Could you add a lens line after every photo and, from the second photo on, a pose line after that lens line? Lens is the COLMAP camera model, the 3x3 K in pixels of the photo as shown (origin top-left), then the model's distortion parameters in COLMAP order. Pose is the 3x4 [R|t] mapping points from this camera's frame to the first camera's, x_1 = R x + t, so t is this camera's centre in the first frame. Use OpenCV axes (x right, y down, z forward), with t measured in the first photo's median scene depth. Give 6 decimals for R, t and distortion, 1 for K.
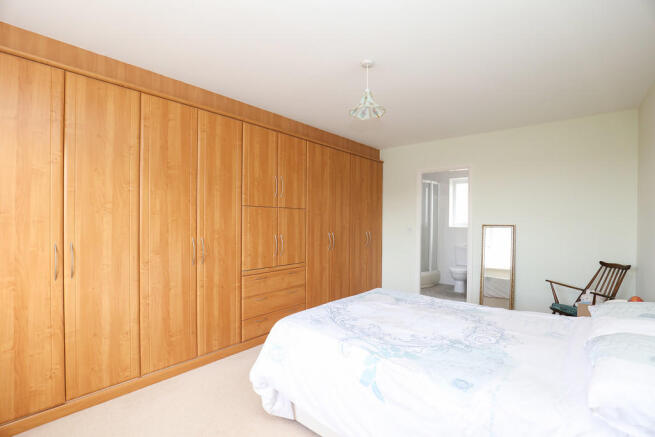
lens RADIAL K [[304.2, 0, 324.8], [0, 304.2, 220.7], [0, 0, 1]] dist [-0.002028, -0.000280]
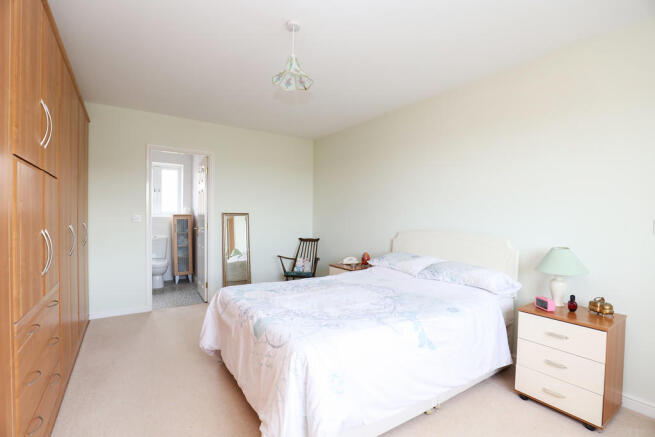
lens RADIAL K [[304.2, 0, 324.8], [0, 304.2, 220.7], [0, 0, 1]] dist [-0.002028, -0.000280]
pose [[0.279308, -0.014775, 0.960088, -0.679698], [-0.008502, 0.999804, 0.017860, 0.029269], [-0.960164, -0.013151, 0.279128, 0.660865]]
